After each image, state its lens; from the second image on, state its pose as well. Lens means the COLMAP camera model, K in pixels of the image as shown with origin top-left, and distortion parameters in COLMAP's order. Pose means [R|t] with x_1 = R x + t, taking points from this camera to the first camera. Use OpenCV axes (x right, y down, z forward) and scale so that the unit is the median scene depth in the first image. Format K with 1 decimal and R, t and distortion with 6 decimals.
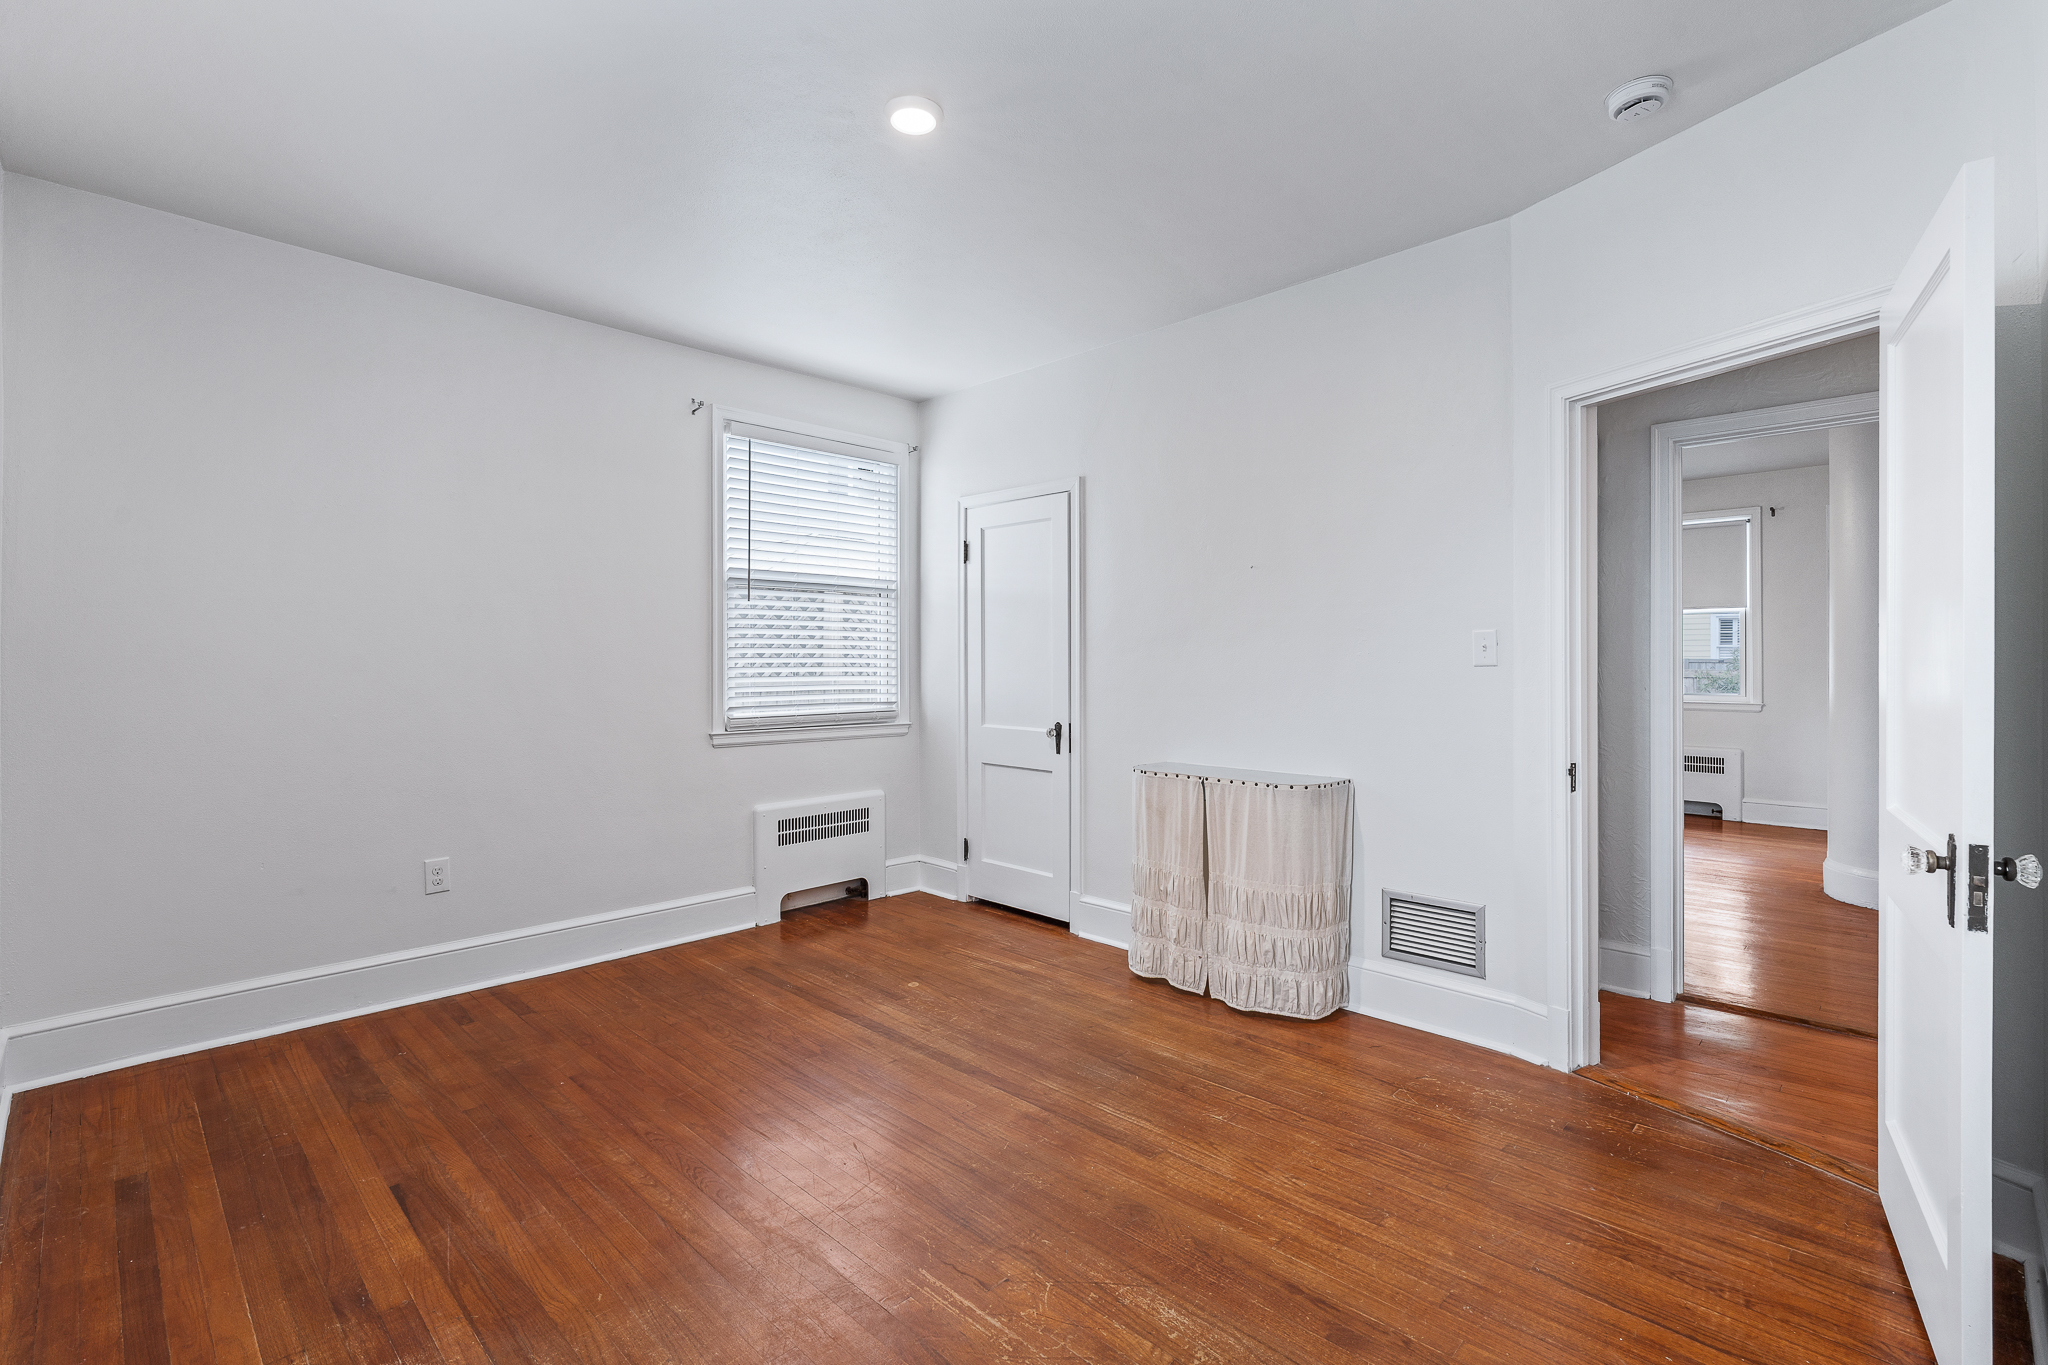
lens RADIAL K [[927.5, 0, 1025.0], [0, 927.5, 669.5], [0, 0, 1]] dist [-0.009231, 0.004891]
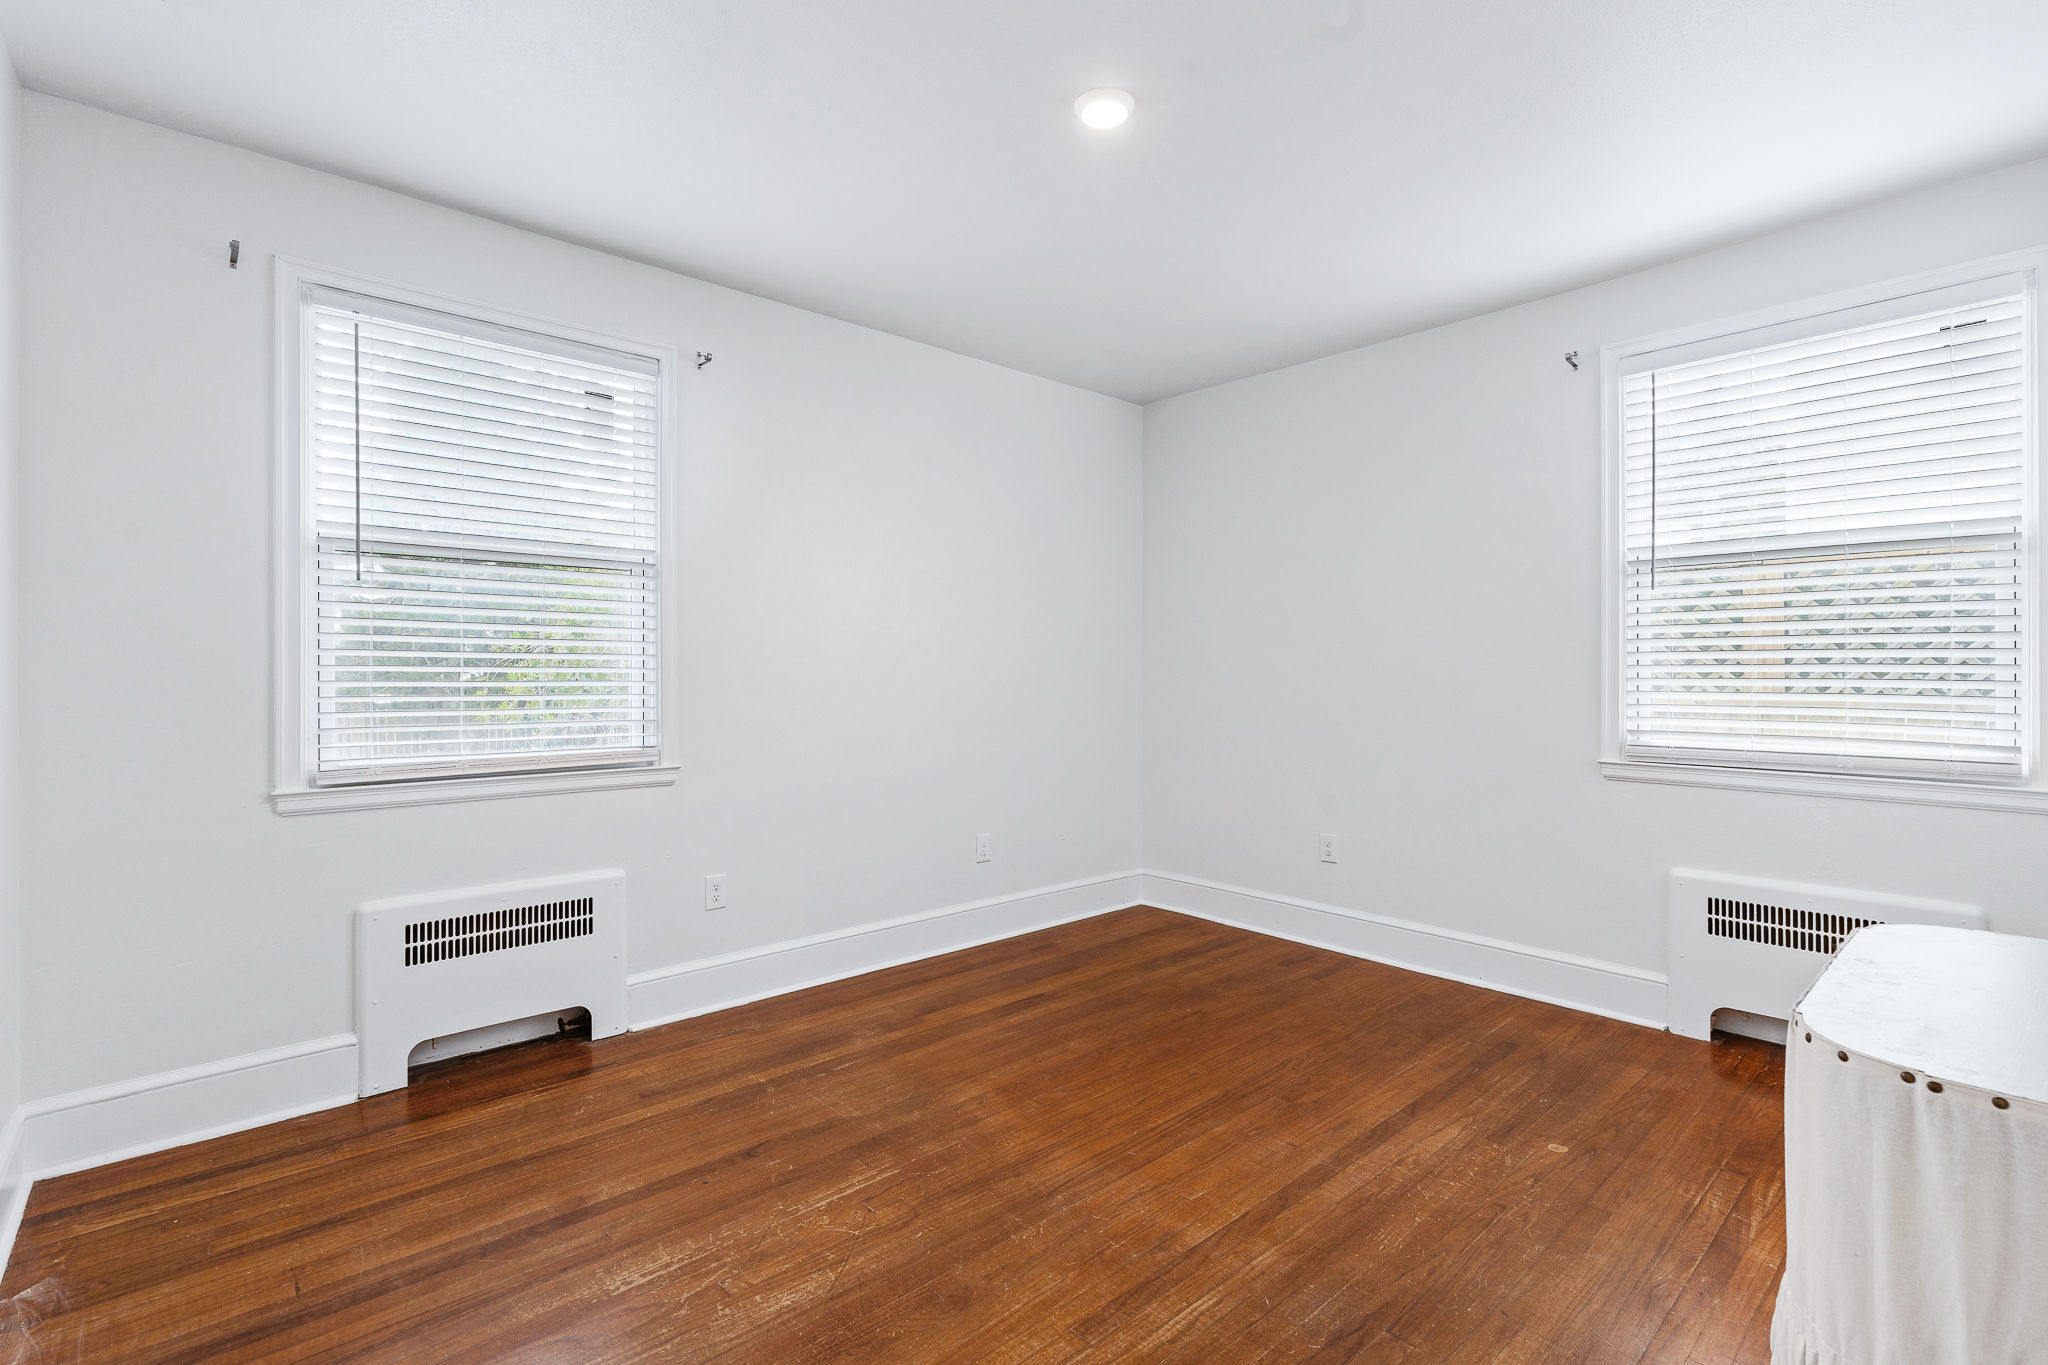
lens RADIAL K [[927.5, 0, 1022.7], [0, 927.5, 679.5], [0, 0, 1]] dist [-0.009231, 0.004891]
pose [[-0.059819, 0.009844, -0.998161, 0.664036], [-0.008044, 0.999914, 0.010344, -0.007077], [0.998177, 0.008648, -0.059735, 0.750085]]
